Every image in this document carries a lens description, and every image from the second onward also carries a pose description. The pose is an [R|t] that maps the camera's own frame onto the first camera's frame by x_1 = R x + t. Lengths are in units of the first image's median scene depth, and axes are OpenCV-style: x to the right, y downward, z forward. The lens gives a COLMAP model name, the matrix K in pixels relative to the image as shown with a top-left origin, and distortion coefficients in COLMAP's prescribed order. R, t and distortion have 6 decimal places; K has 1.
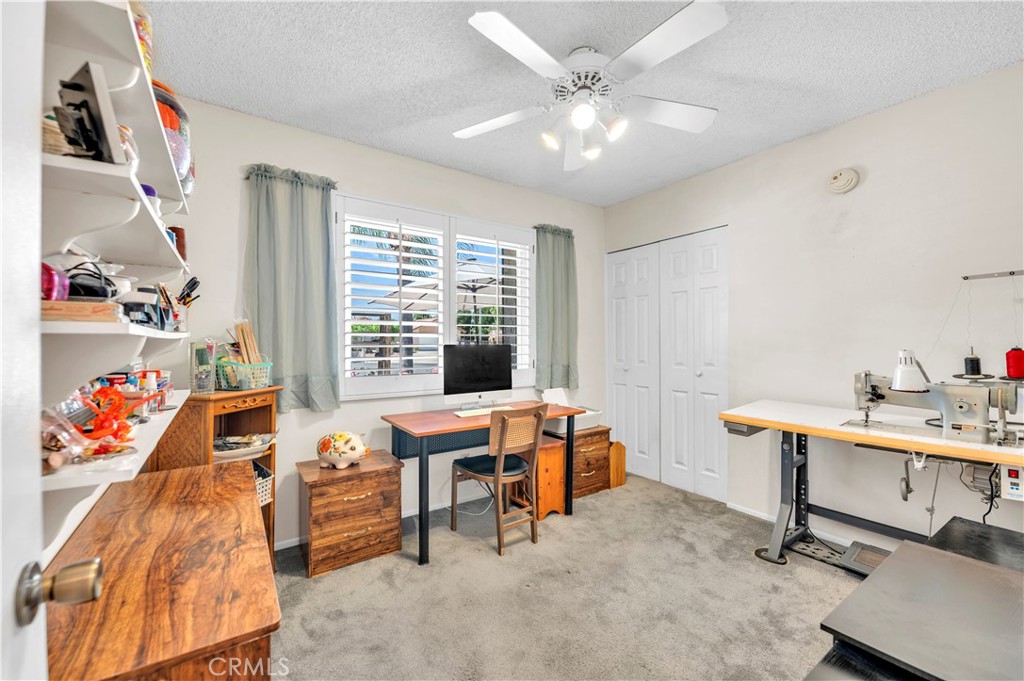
lens RADIAL K [[408.2, 0, 513.7], [0, 408.2, 342.8], [0, 0, 1]] dist [0.023773, -0.015325]
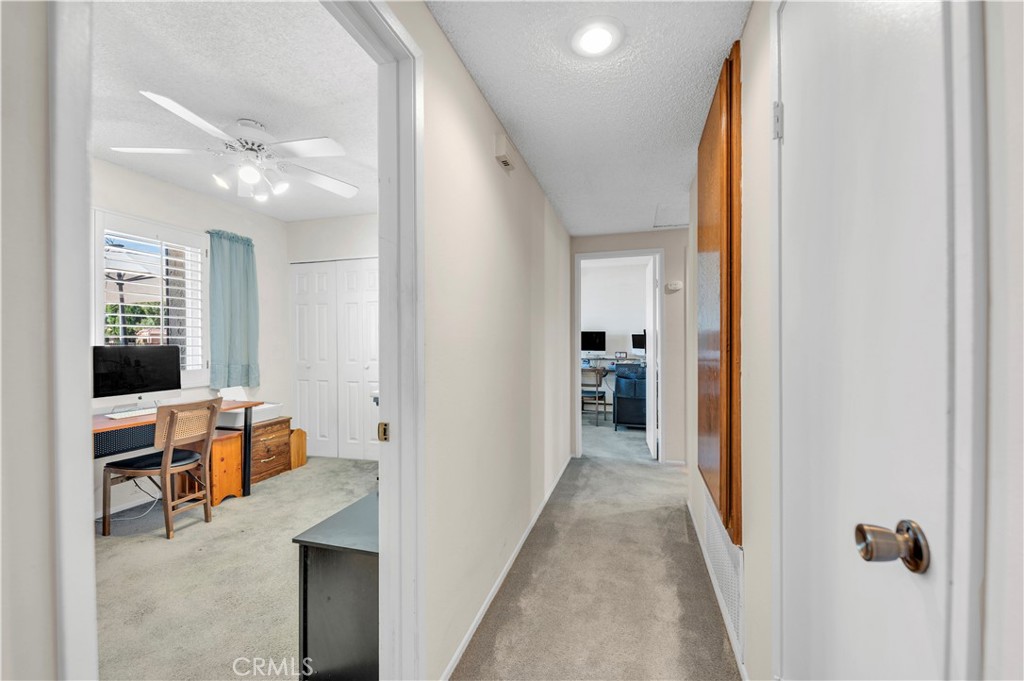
lens RADIAL K [[408.2, 0, 513.7], [0, 408.2, 342.8], [0, 0, 1]] dist [0.023773, -0.015325]
pose [[0.775668, -0.005076, 0.631121, -0.007998], [0.007501, 0.999971, -0.001176, 0.004050], [-0.631097, 0.005646, 0.775684, -0.337784]]
